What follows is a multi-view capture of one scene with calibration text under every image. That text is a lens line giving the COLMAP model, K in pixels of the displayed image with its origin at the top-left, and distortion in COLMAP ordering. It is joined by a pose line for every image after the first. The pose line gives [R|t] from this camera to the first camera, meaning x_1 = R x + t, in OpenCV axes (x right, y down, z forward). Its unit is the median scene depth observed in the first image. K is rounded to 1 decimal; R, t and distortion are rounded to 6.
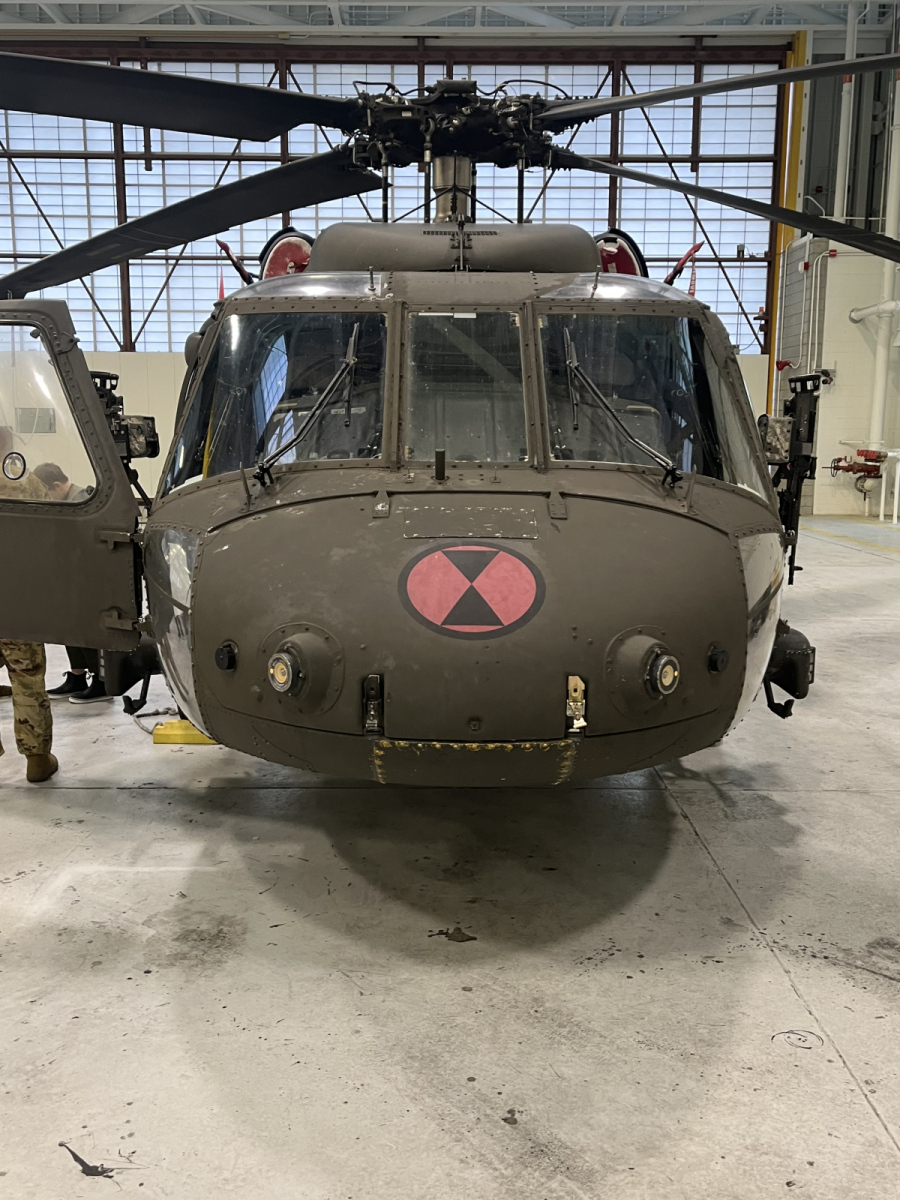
lens RADIAL K [[1109.6, 0, 450.8], [0, 1109.6, 599.9], [0, 0, 1]] dist [-0.000888, 0.000000]
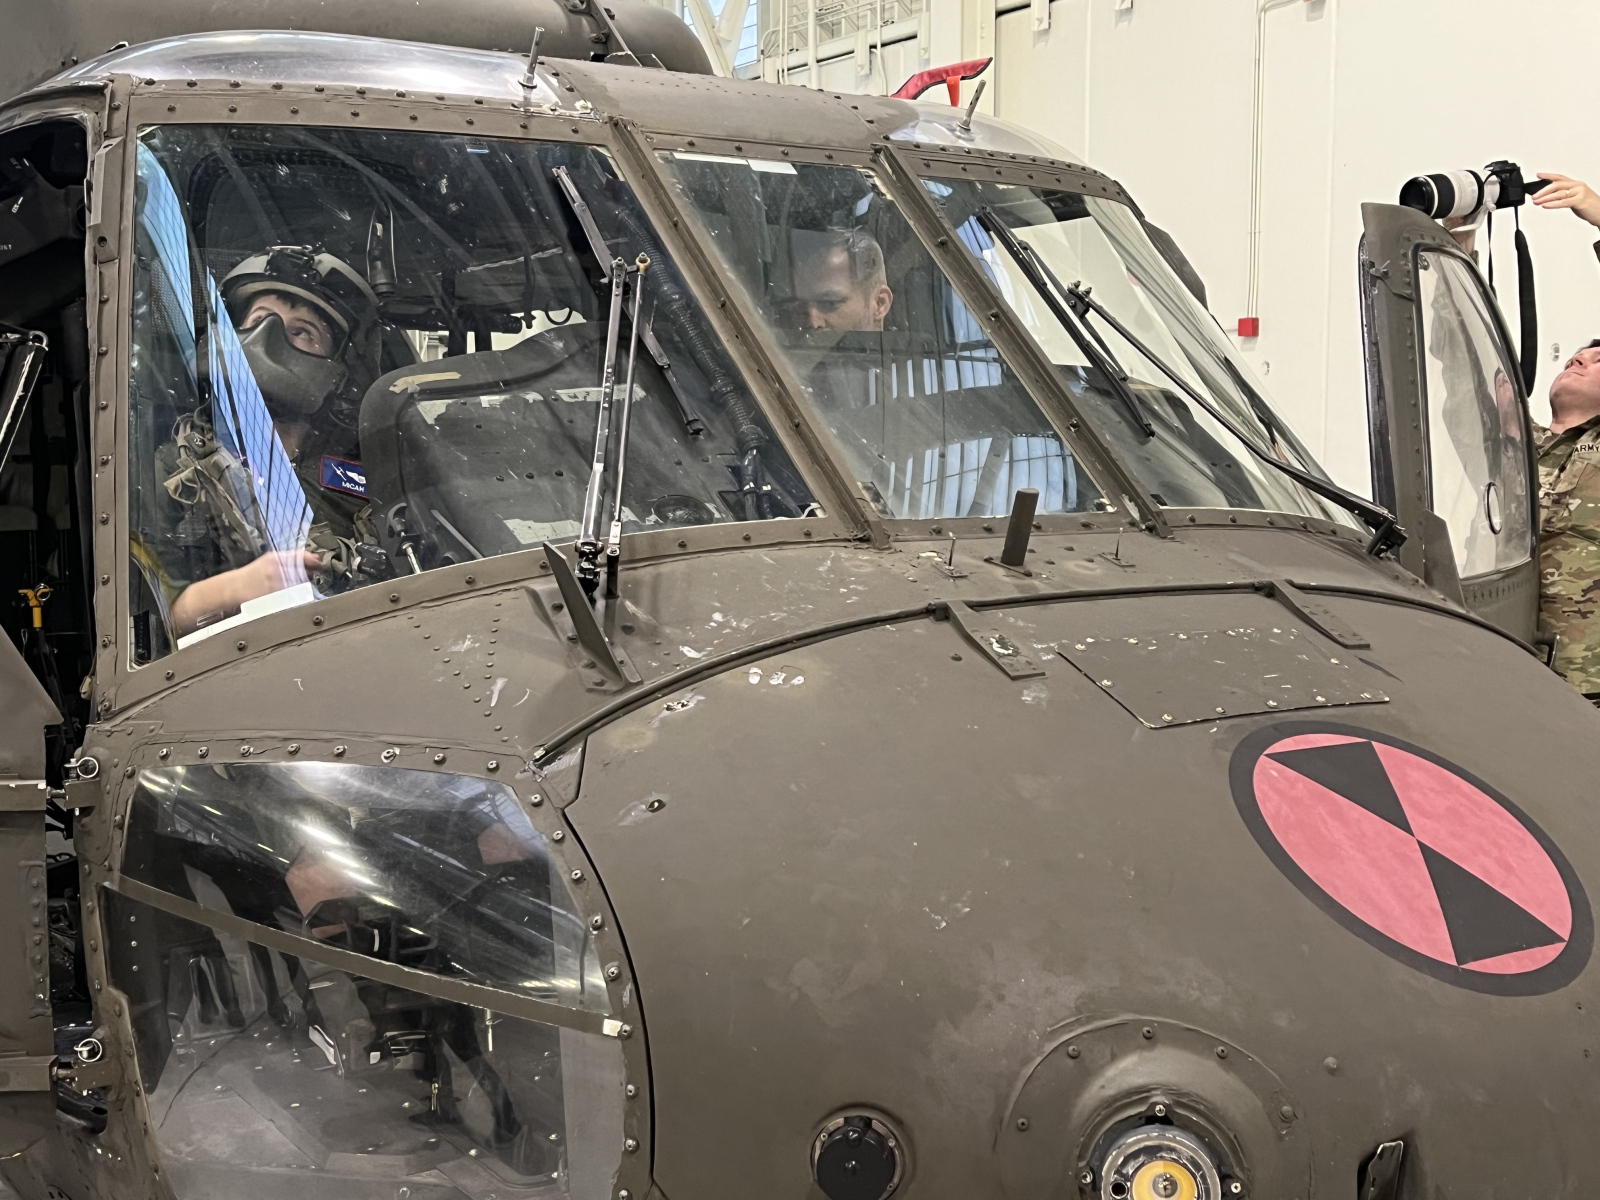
lens RADIAL K [[1976.4, 0, 799.7], [0, 1976.4, 600.4], [0, 0, 1]] dist [-0.005230, 0.000000]
pose [[0.859878, -0.056058, 0.507412, -0.424431], [0.094392, 0.994273, -0.050115, -0.068791], [-0.501697, 0.090988, 0.860245, 0.445699]]
